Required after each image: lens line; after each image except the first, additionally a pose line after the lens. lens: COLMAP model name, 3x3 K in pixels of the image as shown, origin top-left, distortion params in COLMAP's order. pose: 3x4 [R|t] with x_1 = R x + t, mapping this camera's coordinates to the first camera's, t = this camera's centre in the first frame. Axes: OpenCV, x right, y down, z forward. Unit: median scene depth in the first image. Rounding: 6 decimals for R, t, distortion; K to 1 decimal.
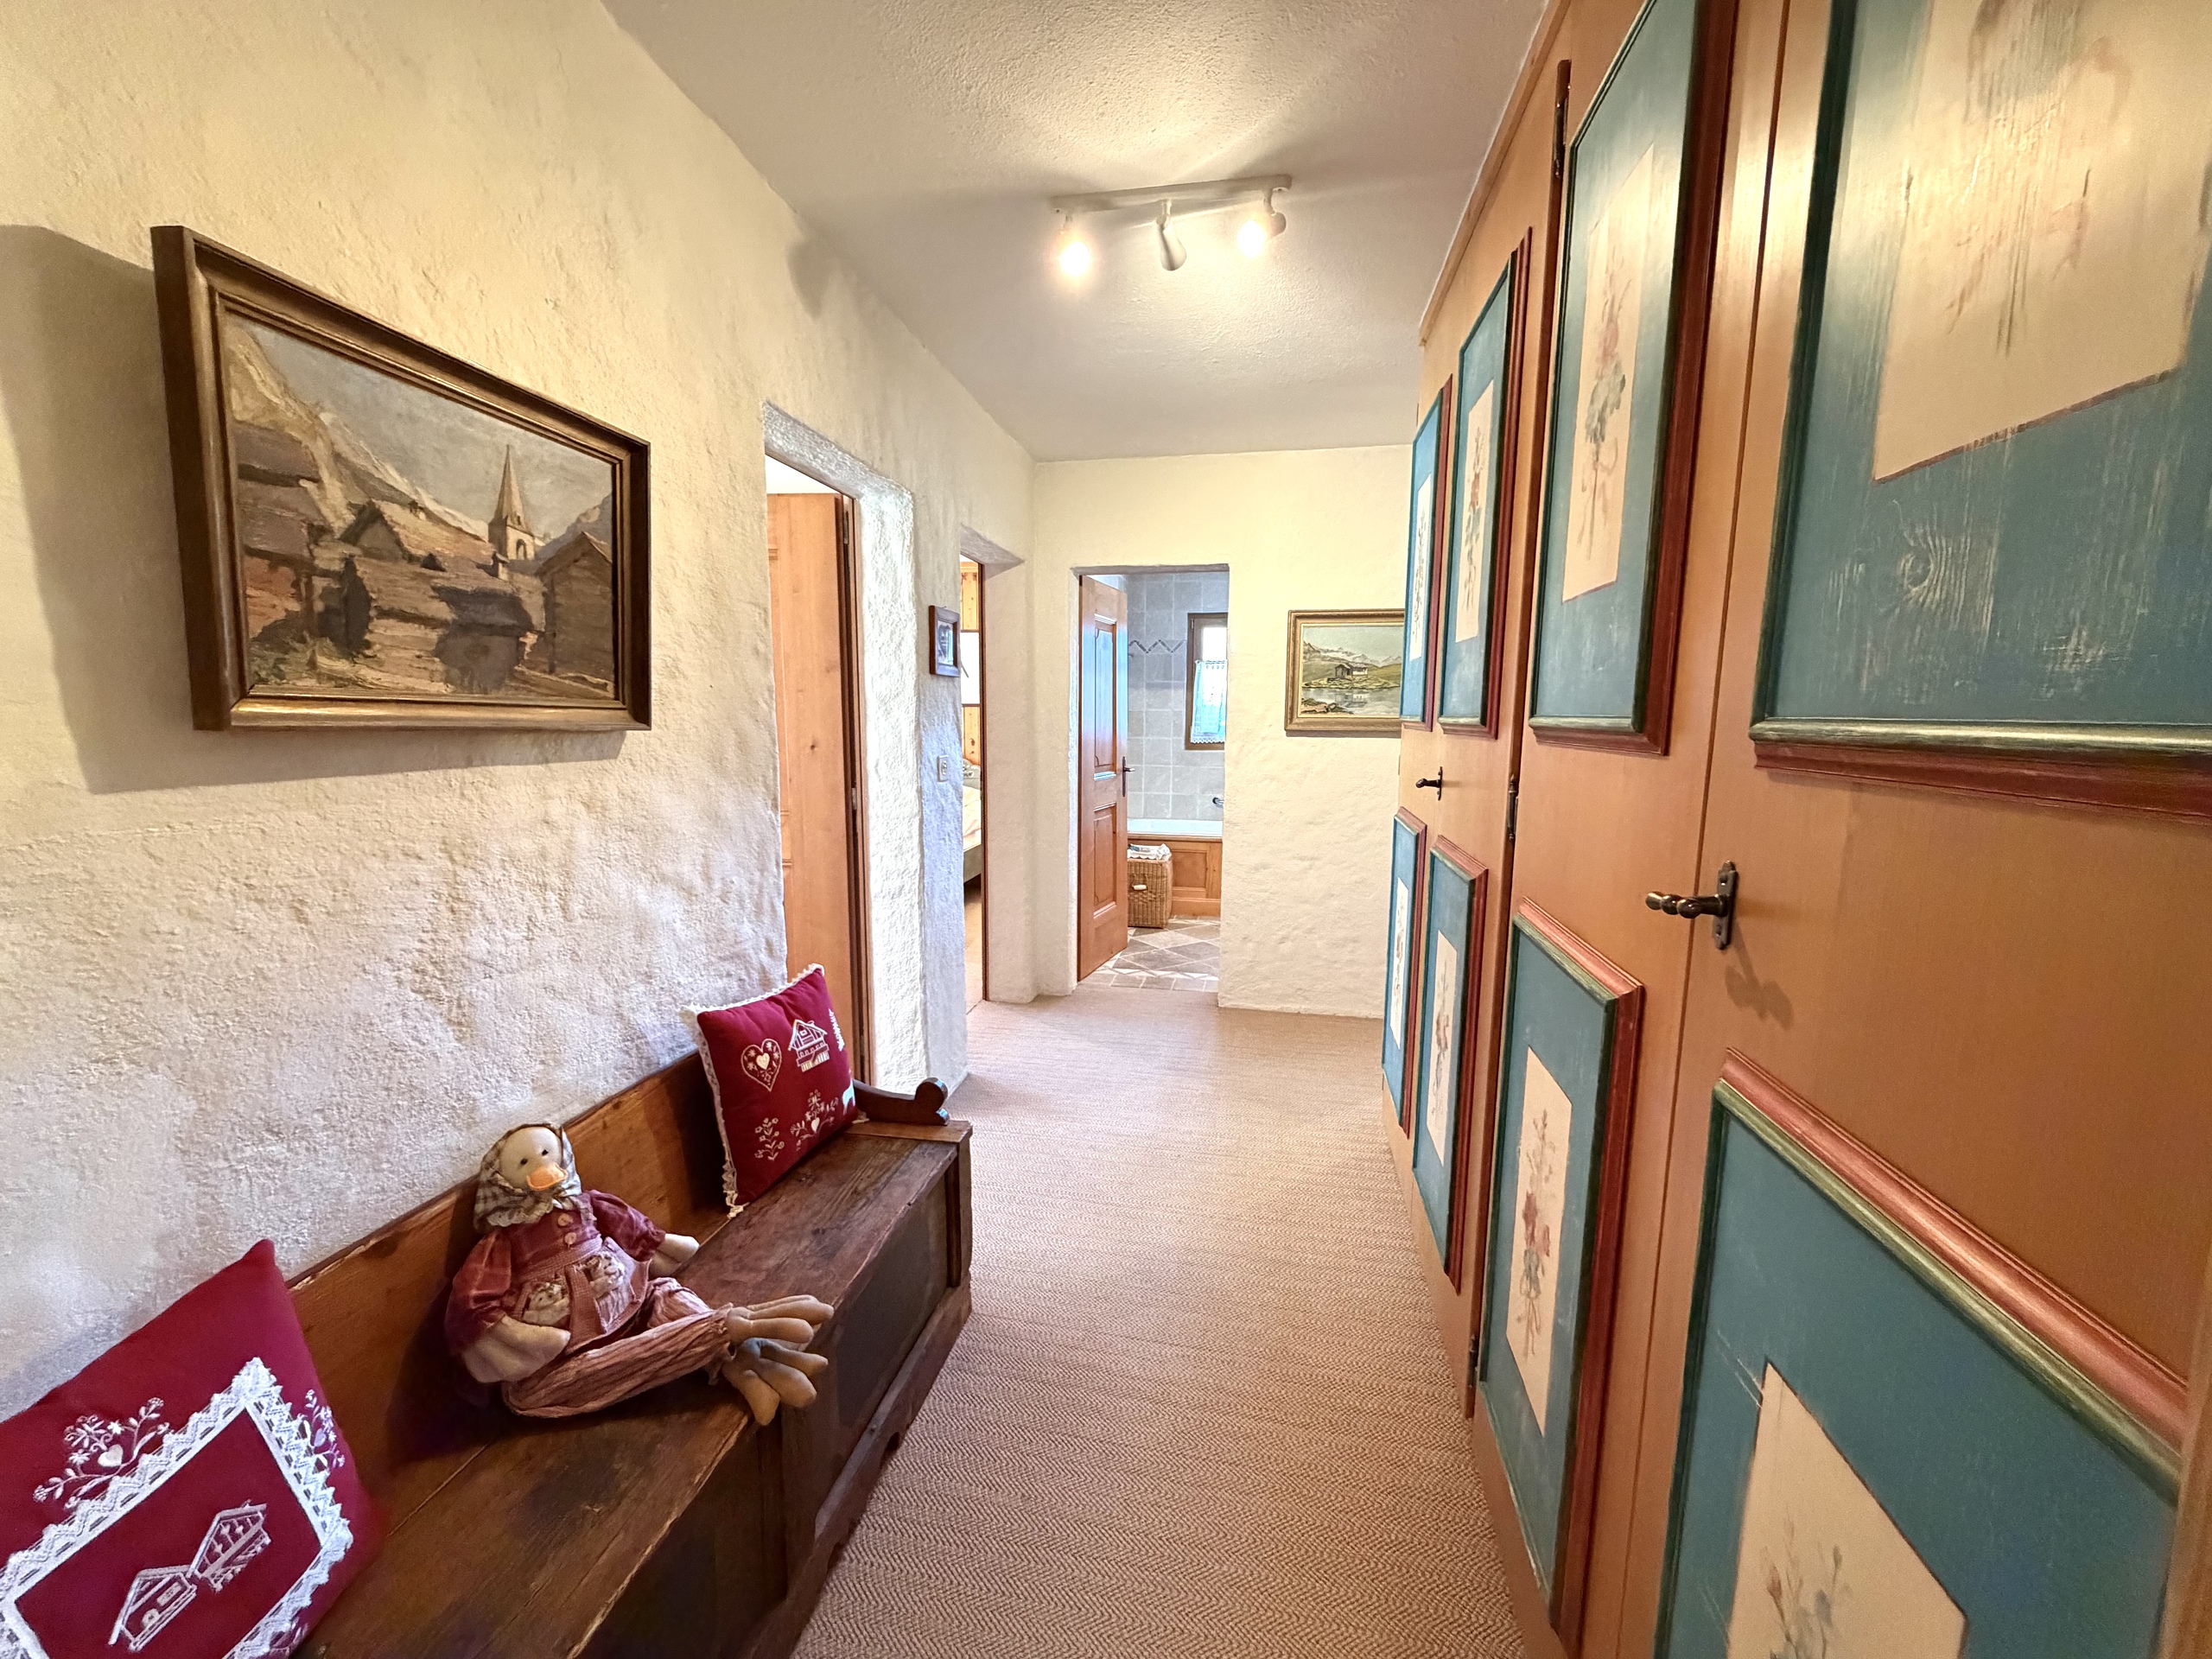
lens RADIAL K [[884.1, 0, 1106.0], [0, 884.1, 829.5], [0, 0, 1]] dist [0.002254, -0.000195]
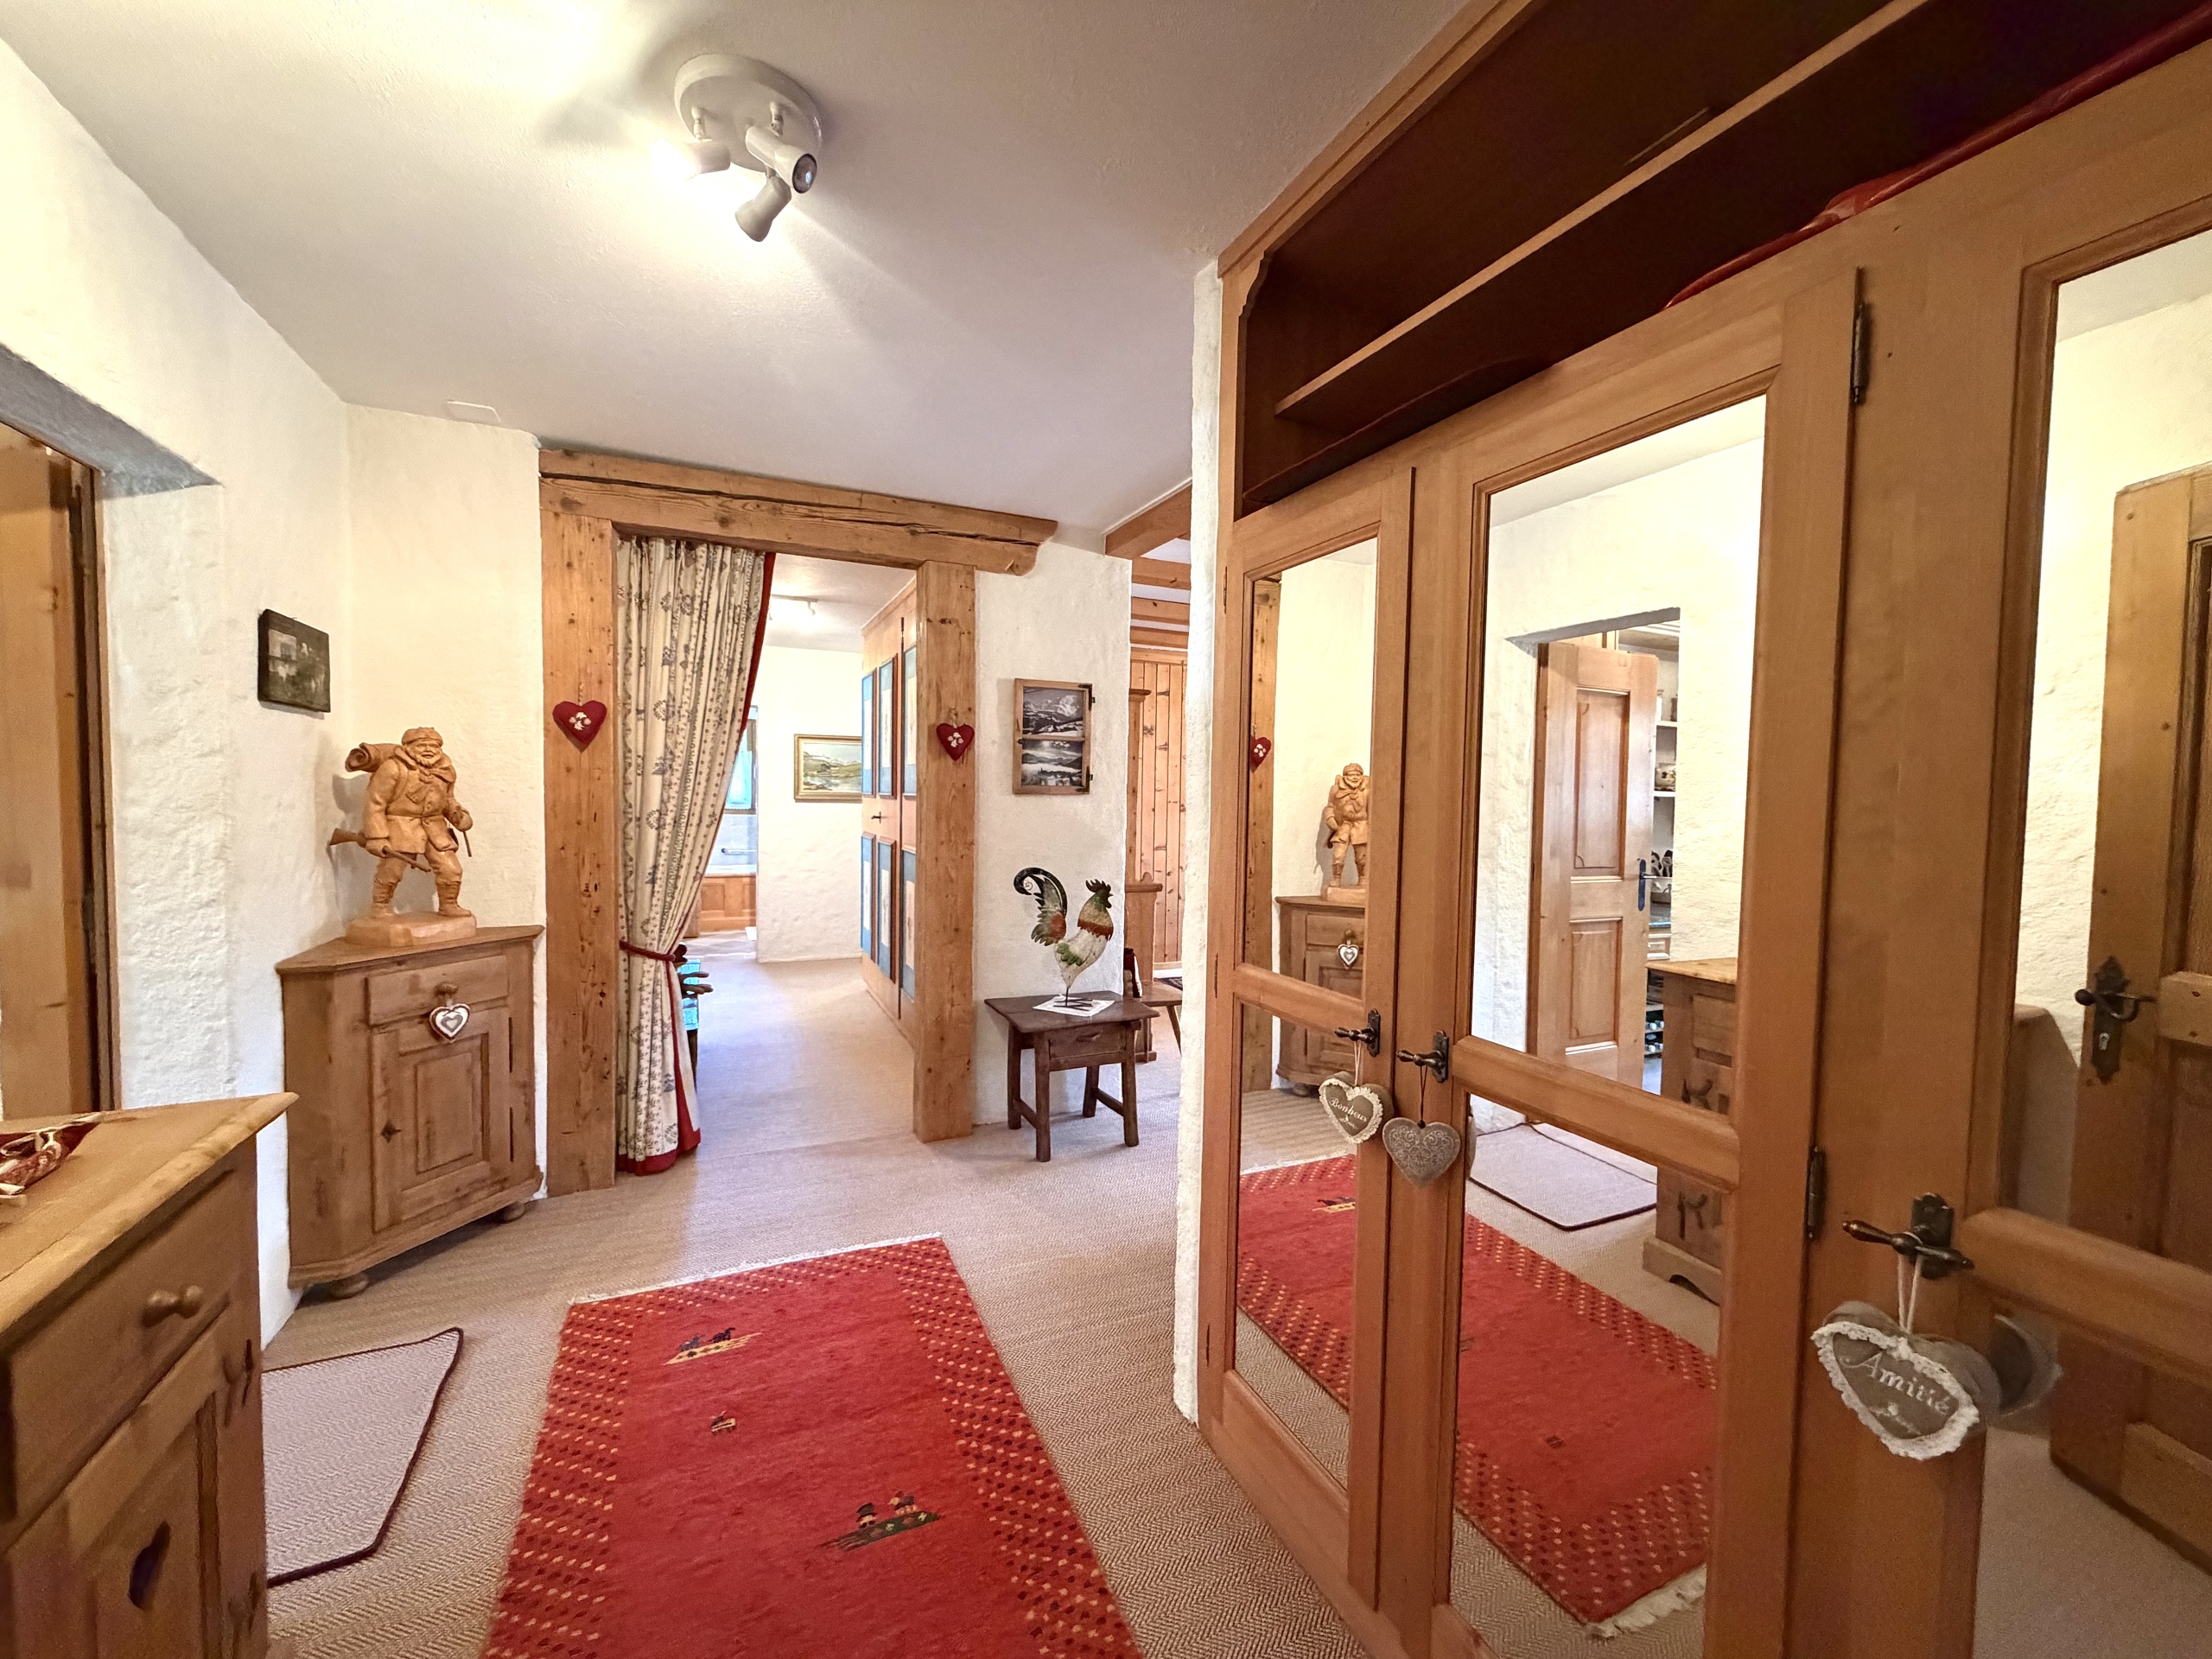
lens RADIAL K [[884.1, 0, 1106.0], [0, 884.1, 829.5], [0, 0, 1]] dist [0.002254, -0.000195]
pose [[0.817452, -0.020283, 0.575639, -0.316719], [0.067761, 0.995827, -0.061138, 0.102076], [-0.571997, 0.088984, 0.815415, -0.823620]]
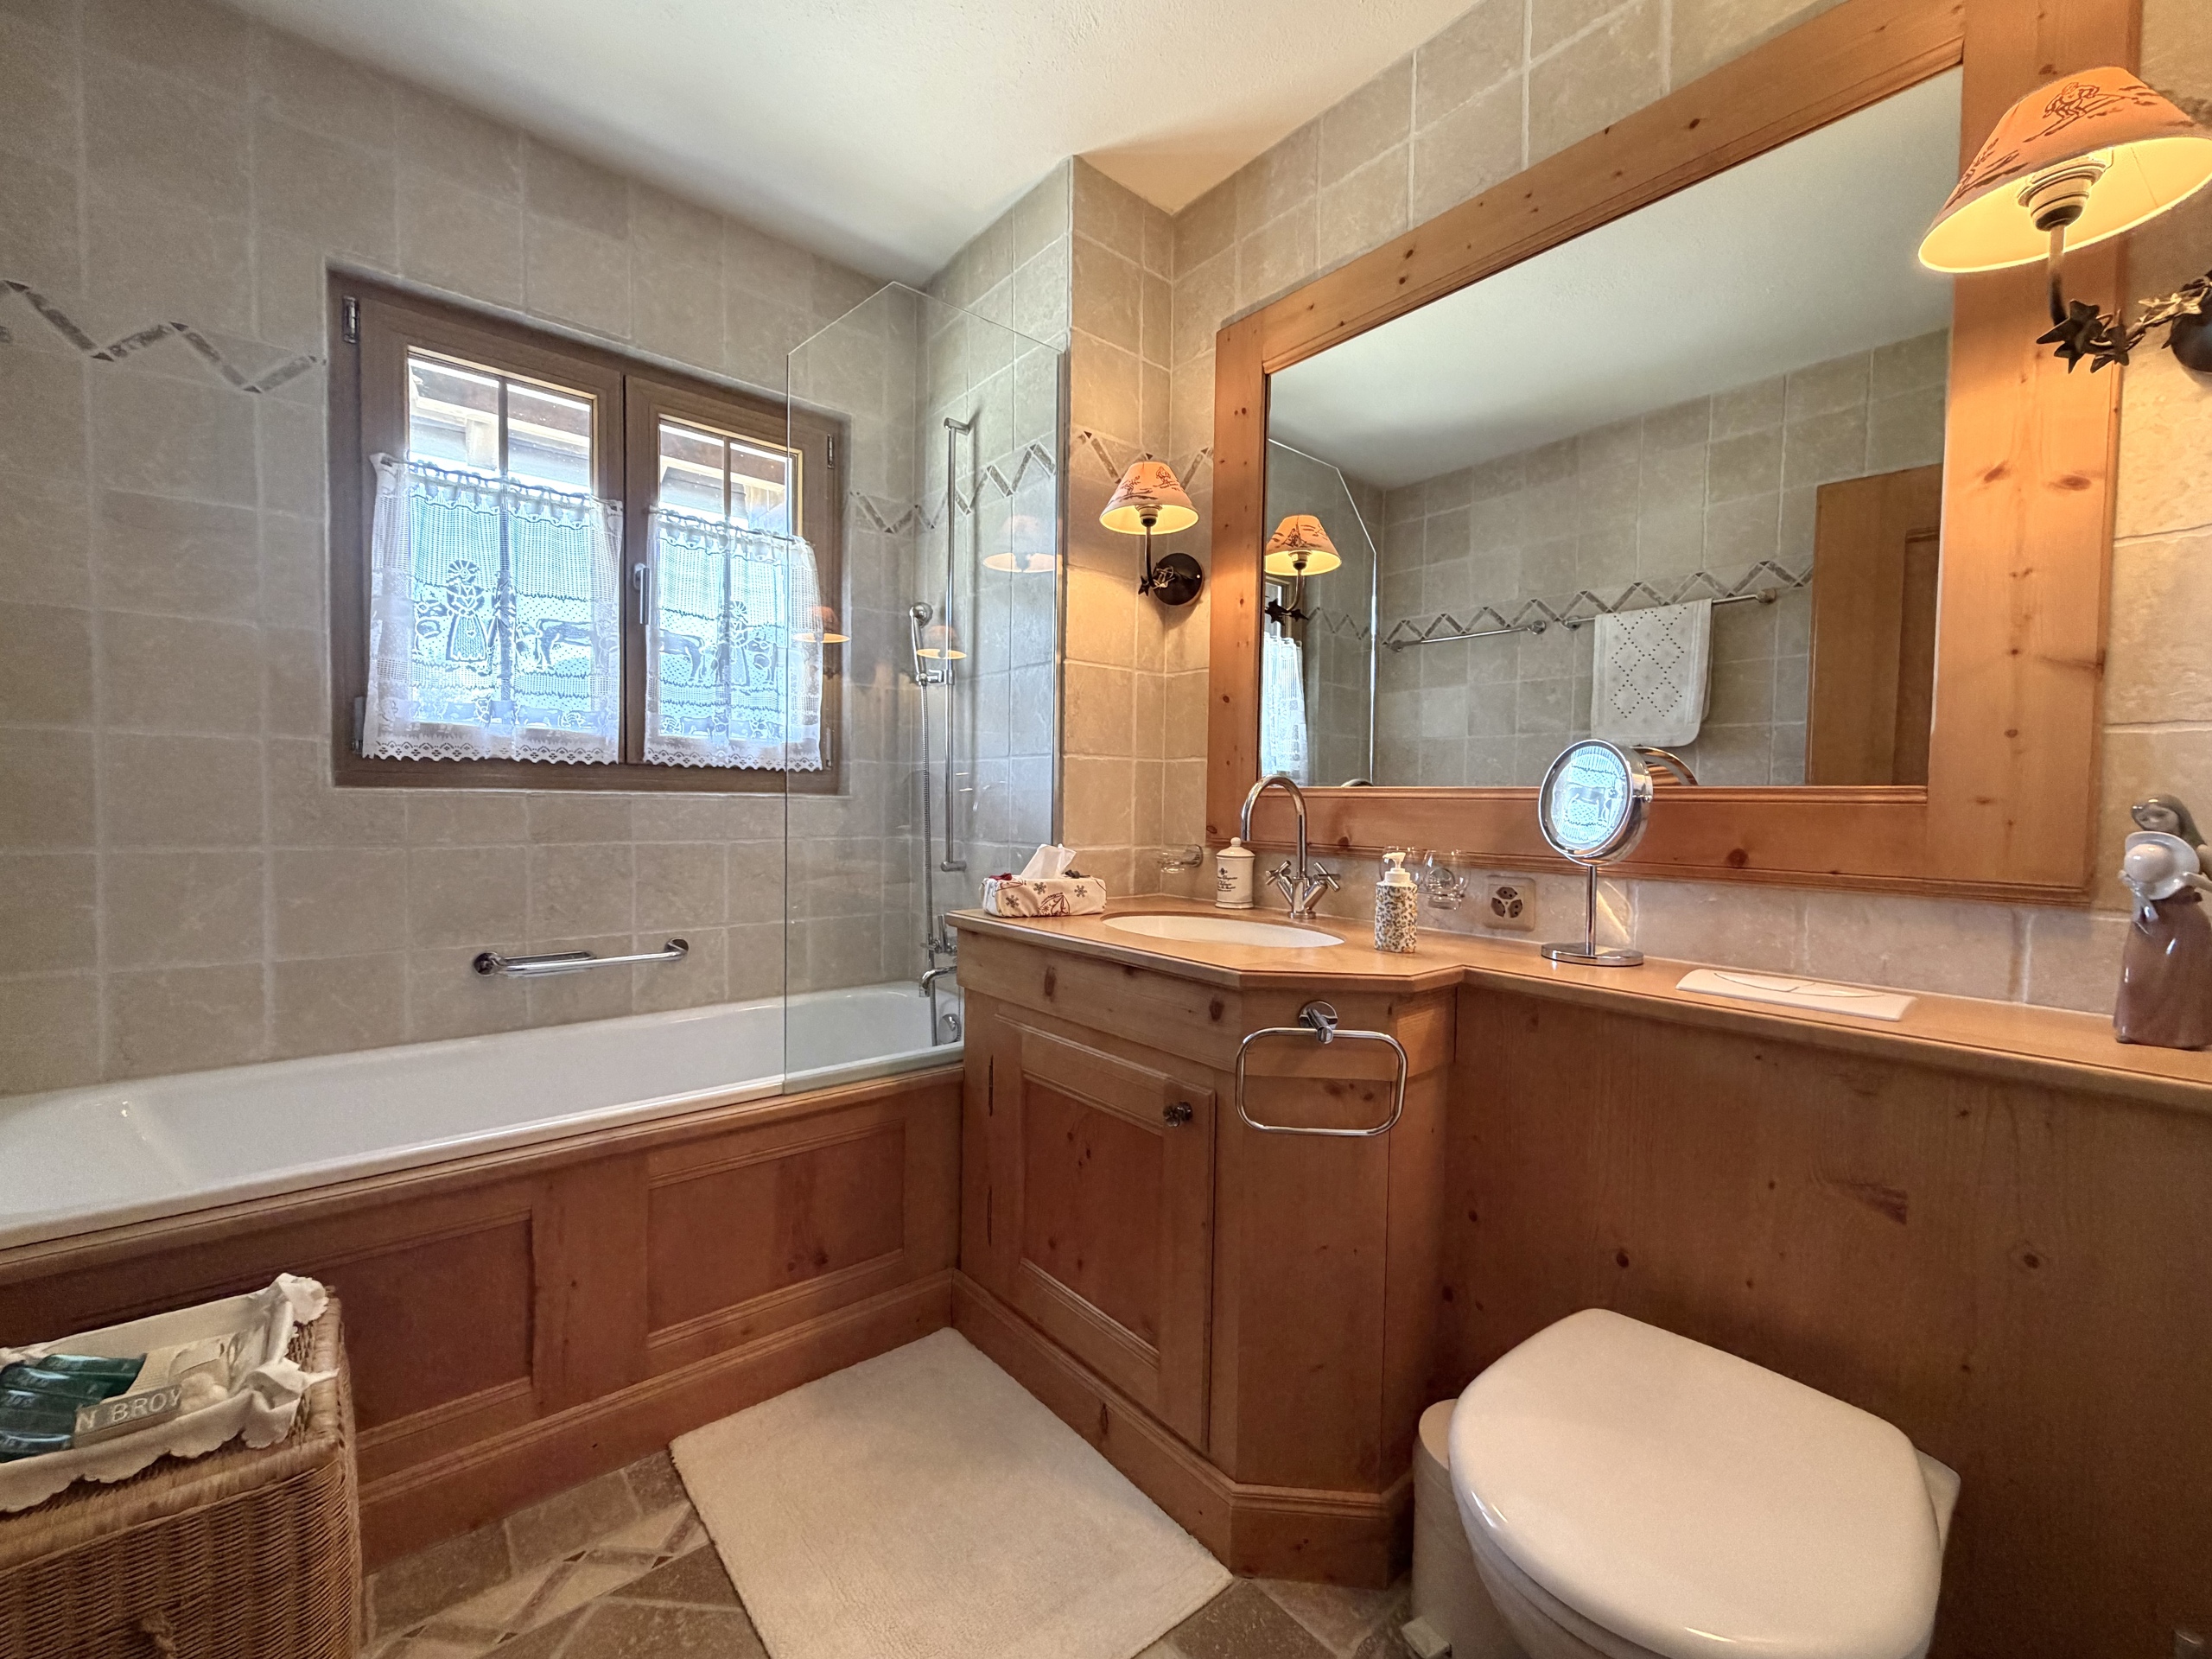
lens RADIAL K [[884.1, 0, 1106.0], [0, 884.1, 829.5], [0, 0, 1]] dist [0.002254, -0.000195]
pose [[0.629273, -0.021973, 0.776874, 0.030977], [0.092887, 0.994562, -0.047109, -0.046397], [-0.771614, 0.101806, 0.627892, 0.703120]]
